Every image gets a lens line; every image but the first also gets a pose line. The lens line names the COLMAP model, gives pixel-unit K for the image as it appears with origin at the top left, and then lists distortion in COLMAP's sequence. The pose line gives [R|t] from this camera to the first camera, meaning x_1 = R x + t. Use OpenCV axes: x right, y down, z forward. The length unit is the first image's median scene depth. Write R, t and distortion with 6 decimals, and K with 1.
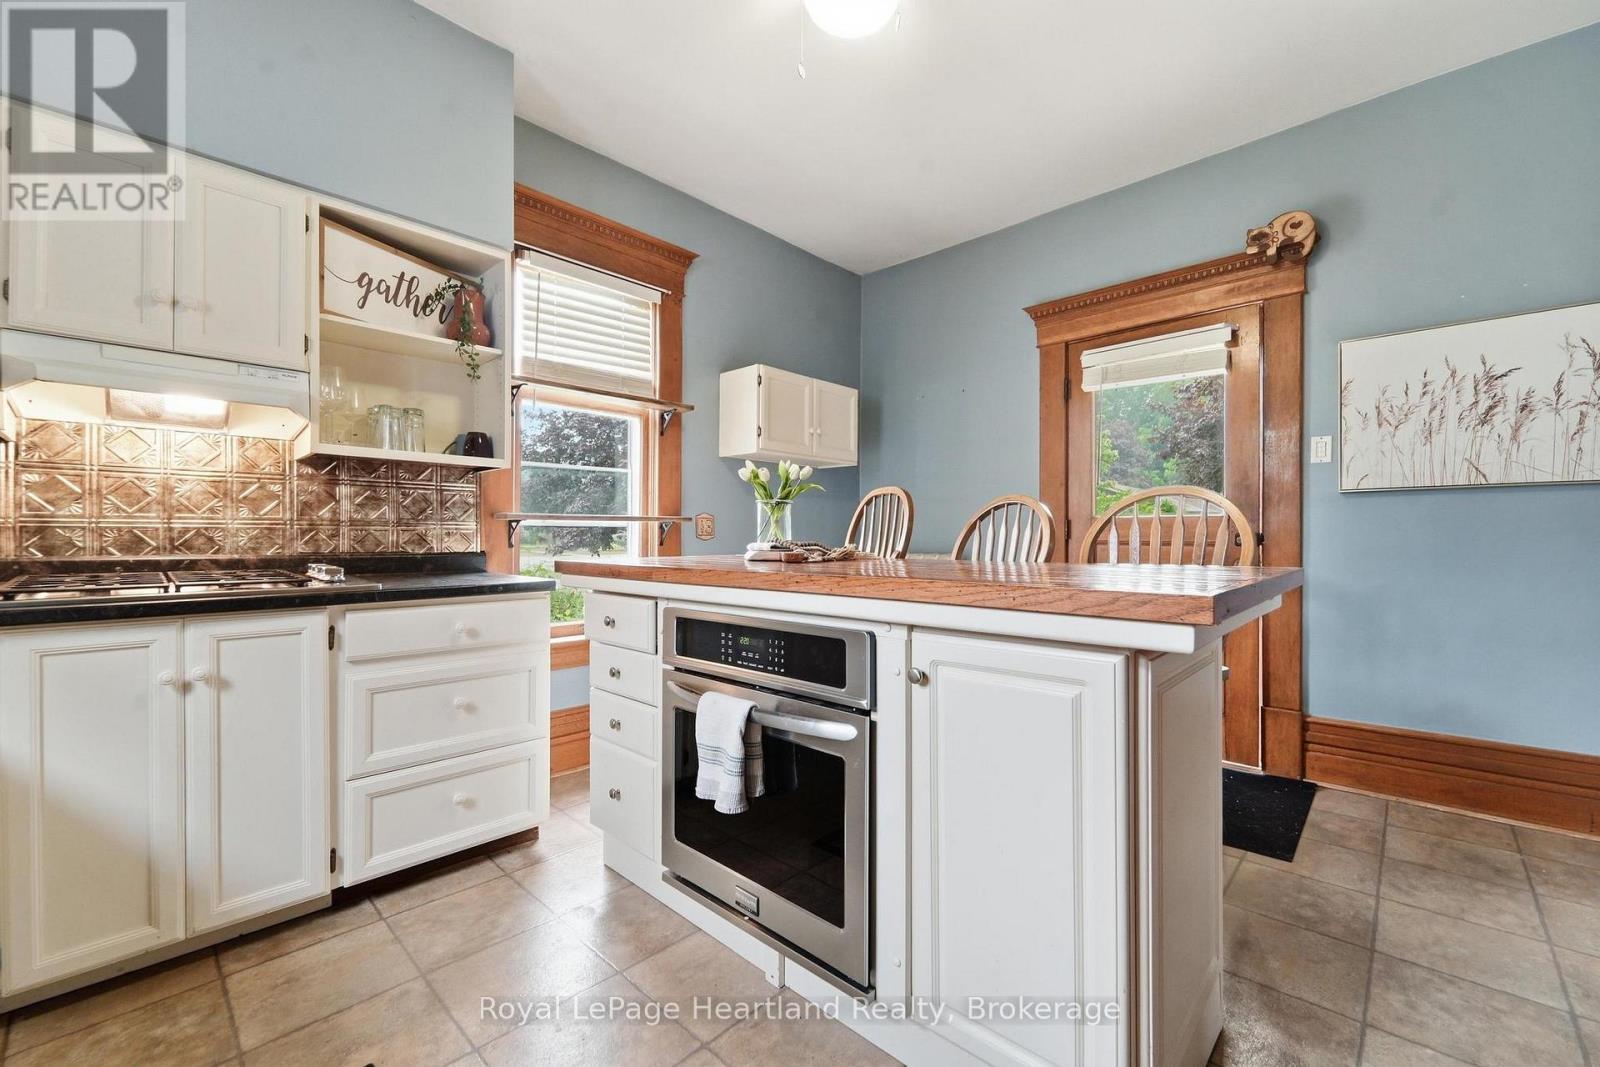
lens RADIAL K [[655.2, 0, 809.4], [0, 655.2, 535.8], [0, 0, 1]] dist [-0.000193, -0.000936]
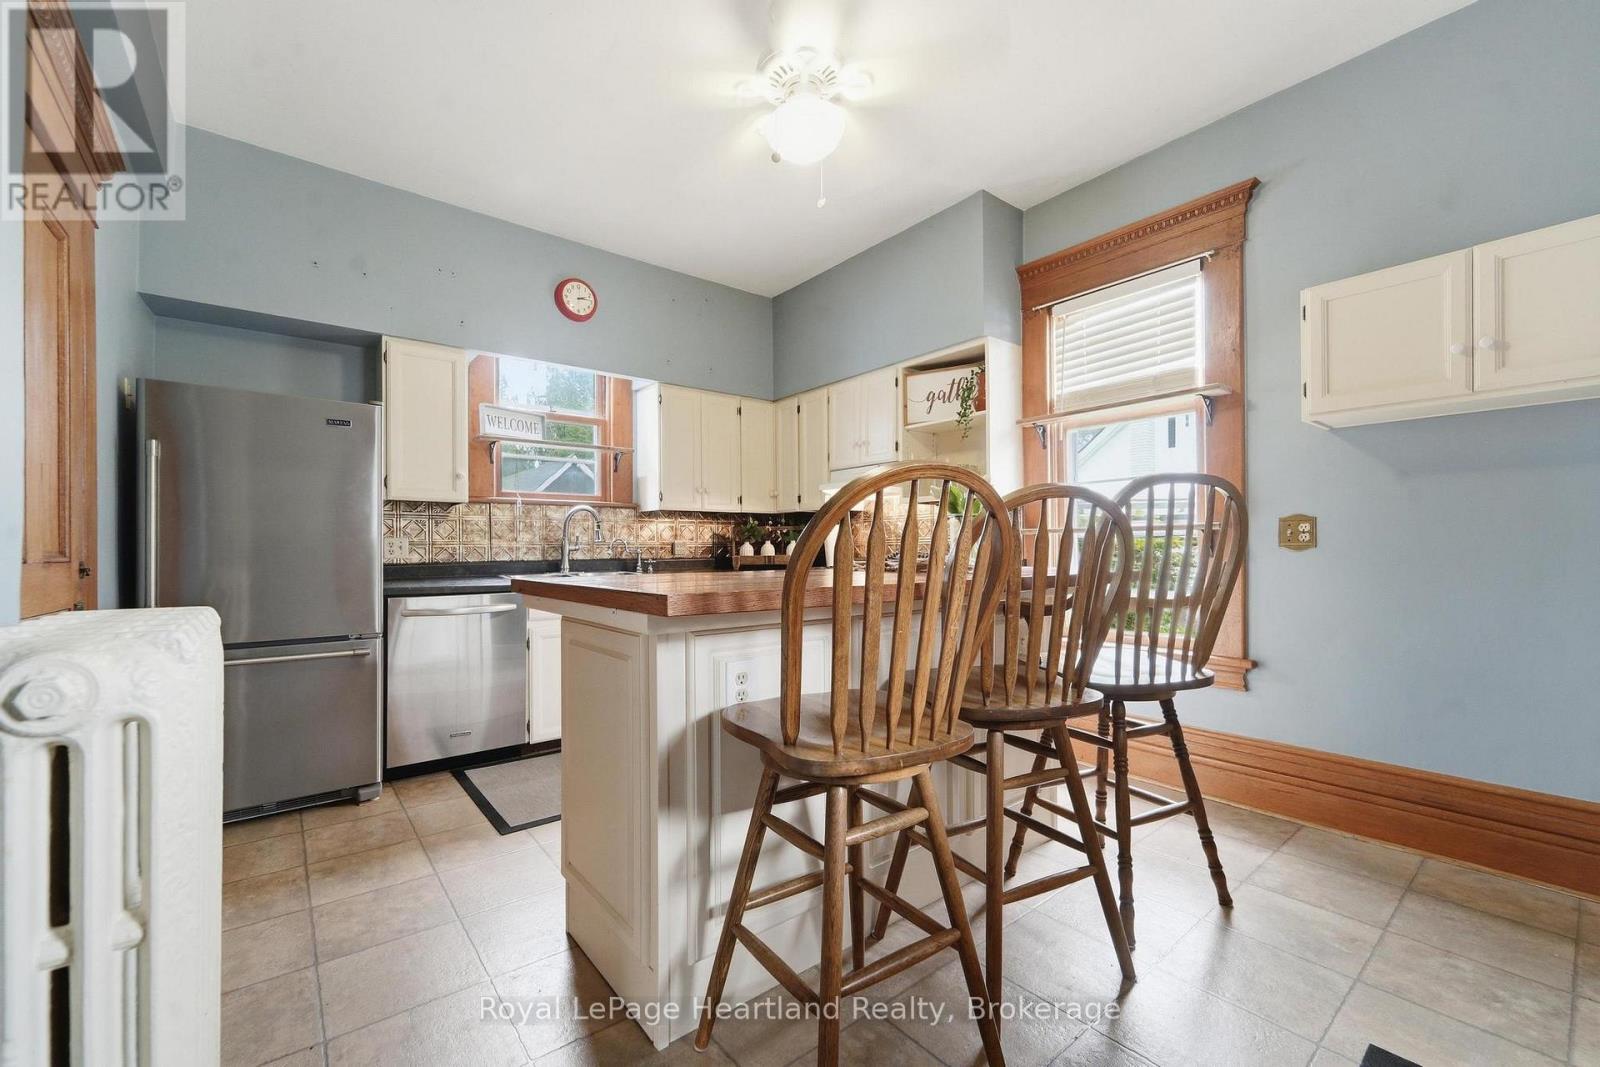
lens RADIAL K [[655.2, 0, 794.5], [0, 655.2, 545.6], [0, 0, 1]] dist [-0.000193, -0.000936]
pose [[-0.157493, -0.001291, -0.987519, 1.079159], [0.009062, 0.999955, -0.002752, -0.005209], [0.987478, -0.009382, -0.157475, 0.956475]]
